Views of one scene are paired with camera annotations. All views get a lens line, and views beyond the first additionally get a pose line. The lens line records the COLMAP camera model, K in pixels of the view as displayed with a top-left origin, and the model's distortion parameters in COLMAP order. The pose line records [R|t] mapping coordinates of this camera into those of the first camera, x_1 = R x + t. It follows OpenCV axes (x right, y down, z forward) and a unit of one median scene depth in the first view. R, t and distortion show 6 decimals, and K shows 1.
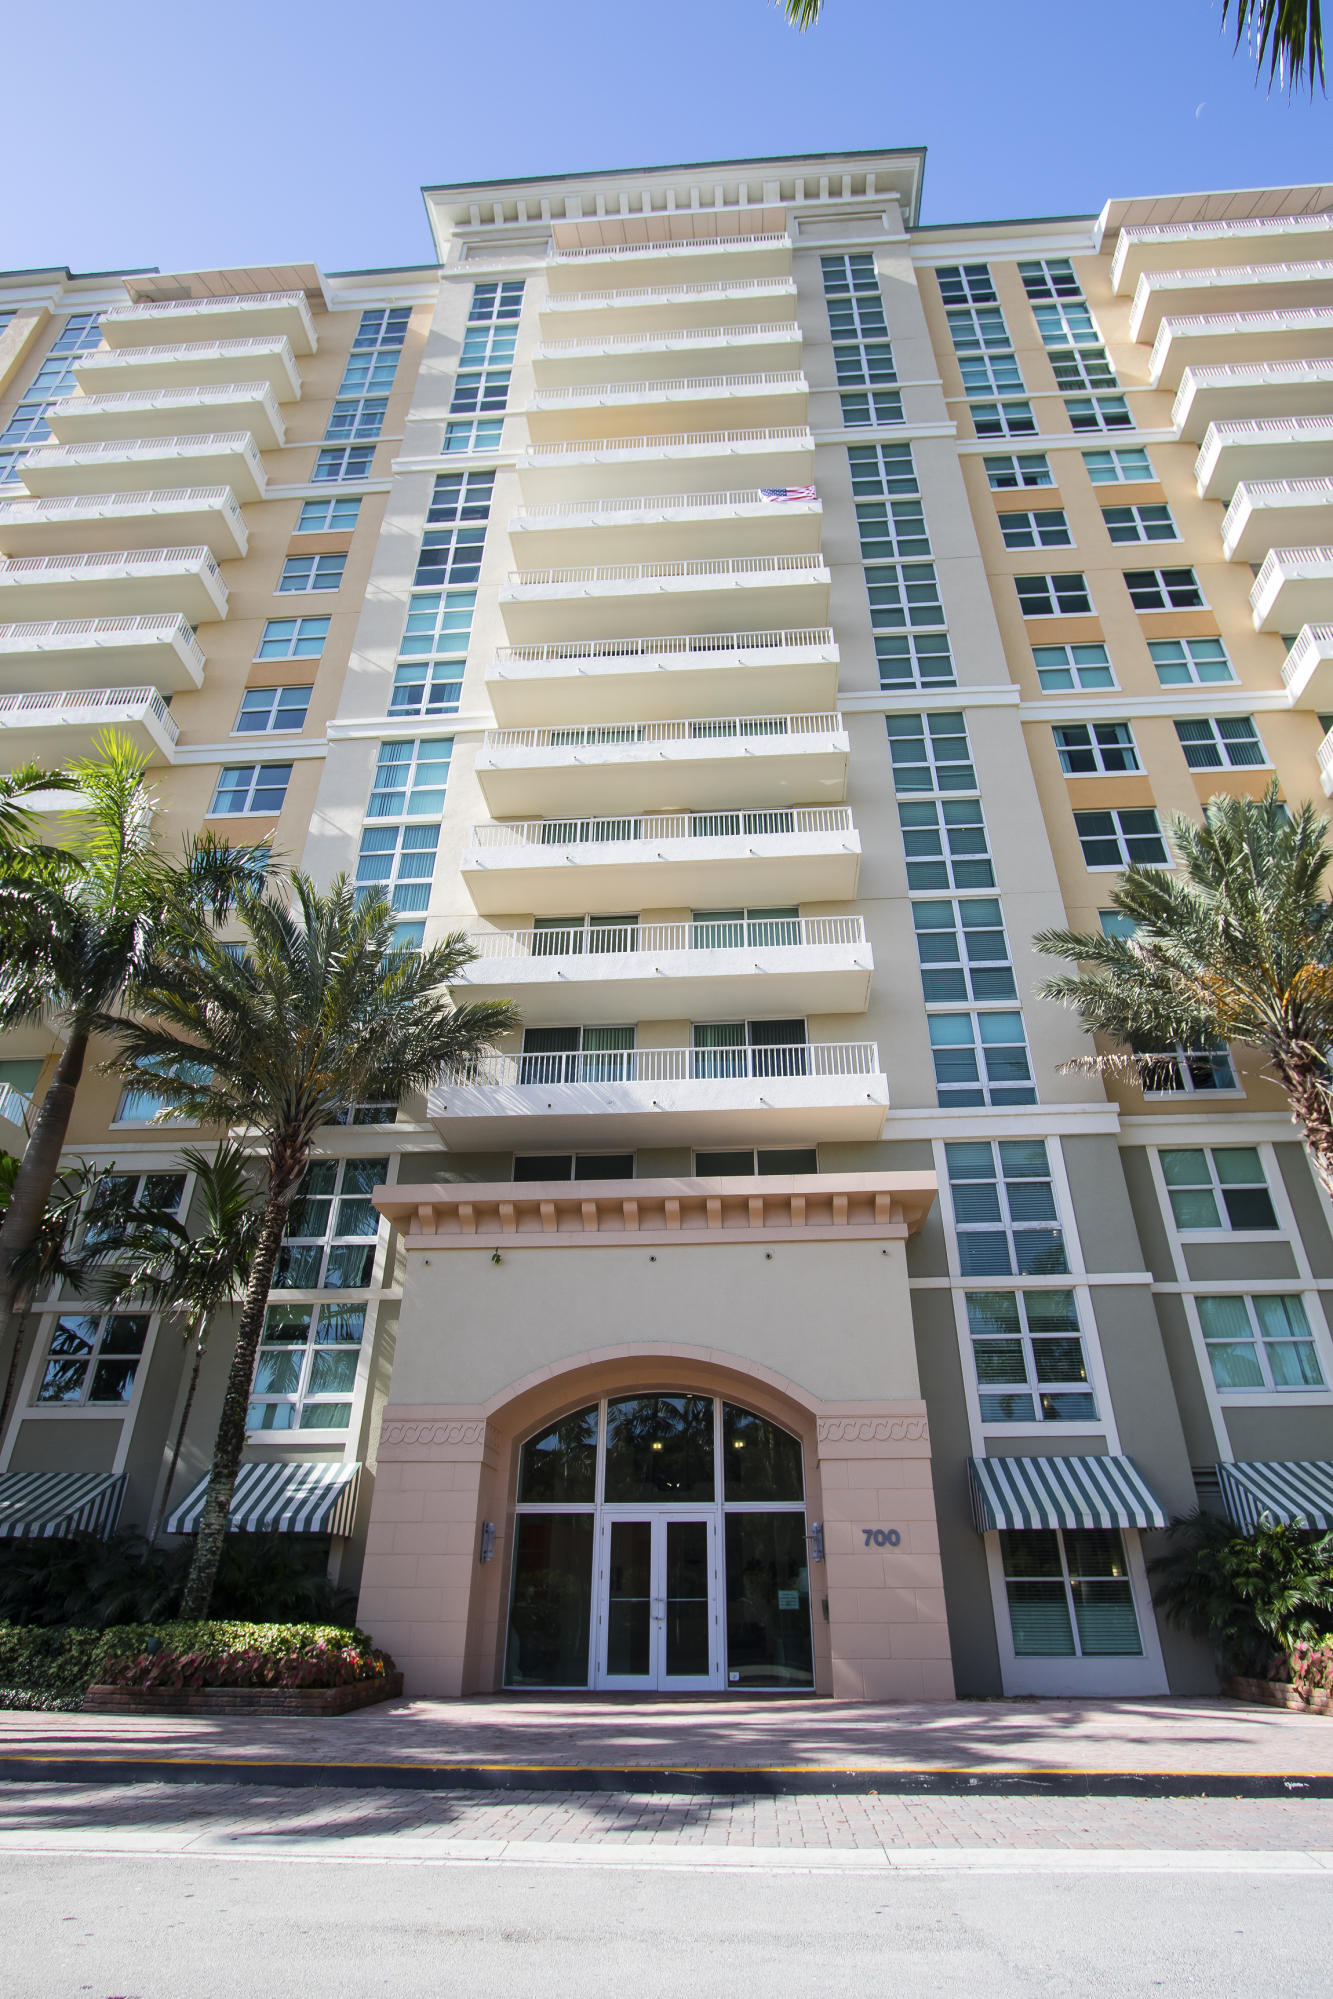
lens RADIAL K [[1024.1, 0, 670.7], [0, 1024.1, 1005.3], [0, 0, 1]] dist [0.010529, -0.000536]
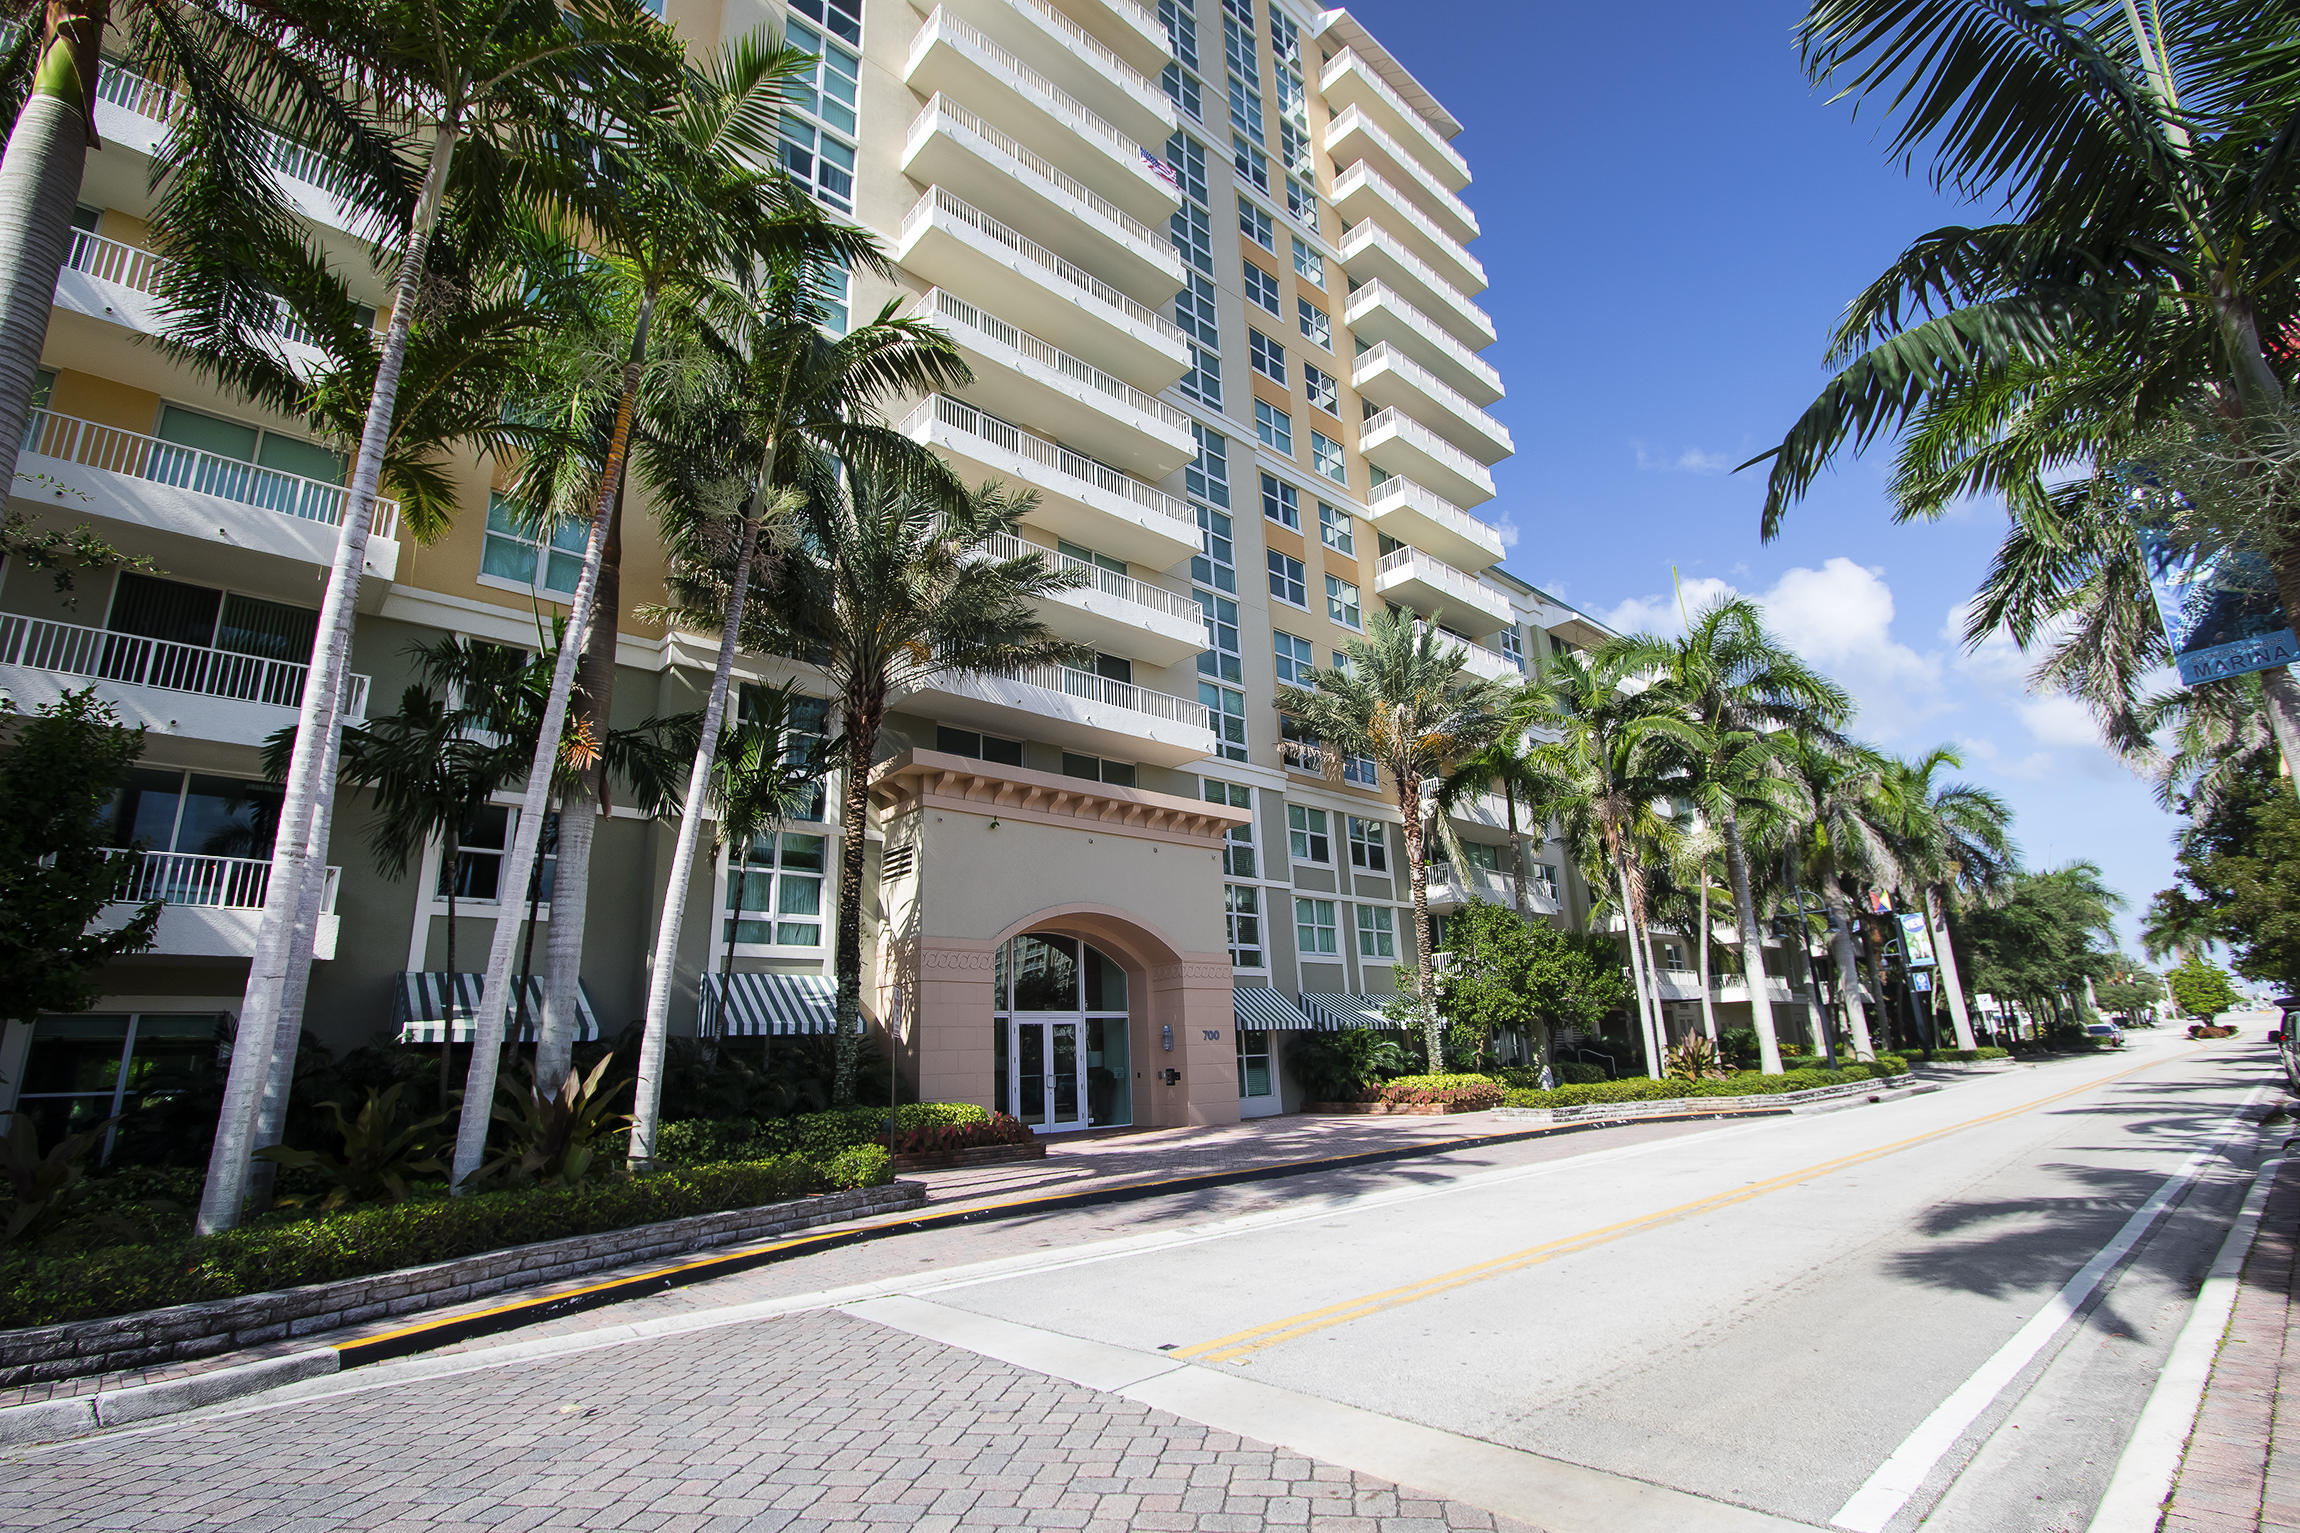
lens RADIAL K [[1060.1, 0, 1171.2], [0, 1060.1, 775.7], [0, 0, 1]] dist [0.005405, 0.000815]
pose [[0.691997, 0.166561, 0.702423, -0.816637], [-0.322253, 0.941964, 0.094108, 0.006440], [-0.645982, -0.291480, 0.705511, -0.001477]]
